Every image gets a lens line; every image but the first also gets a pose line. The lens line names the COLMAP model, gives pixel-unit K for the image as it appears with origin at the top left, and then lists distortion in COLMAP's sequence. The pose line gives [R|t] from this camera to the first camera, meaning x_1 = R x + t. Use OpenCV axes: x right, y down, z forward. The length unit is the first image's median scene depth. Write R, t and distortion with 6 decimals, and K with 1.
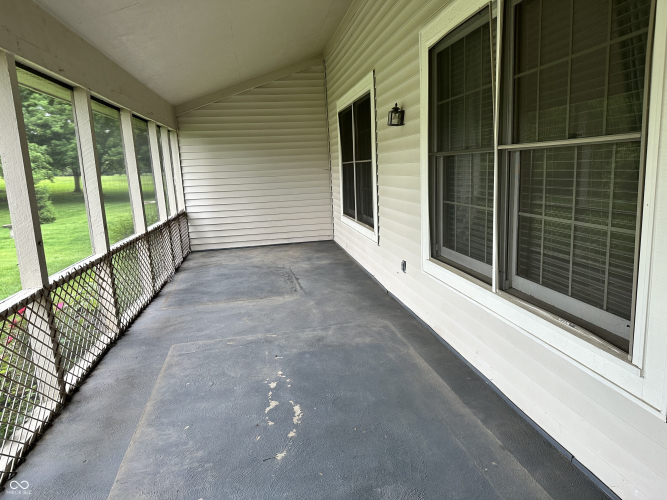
lens RADIAL K [[454.6, 0, 333.5], [0, 454.6, 250.0], [0, 0, 1]] dist [0.008946, -0.000791]
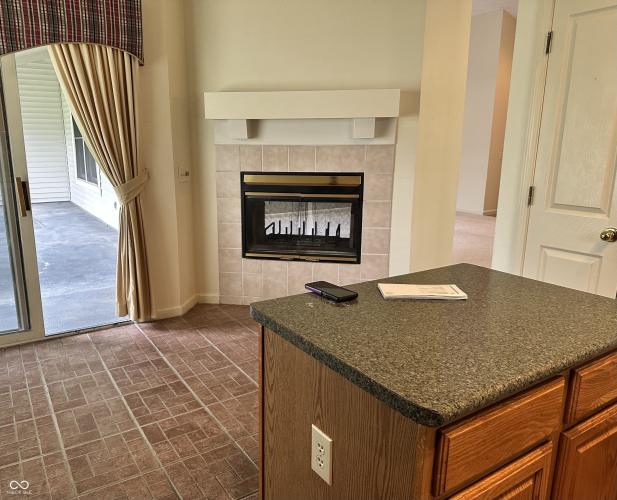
lens RADIAL K [[488.3, 0, 308.5], [0, 488.3, 250.0], [0, 0, 1]] dist [-0.002872, -0.002103]
pose [[0.905506, -0.041155, 0.422332, 0.023401], [0.028081, 0.998916, 0.037134, 0.096481], [-0.423403, -0.021765, 0.905680, -0.563599]]
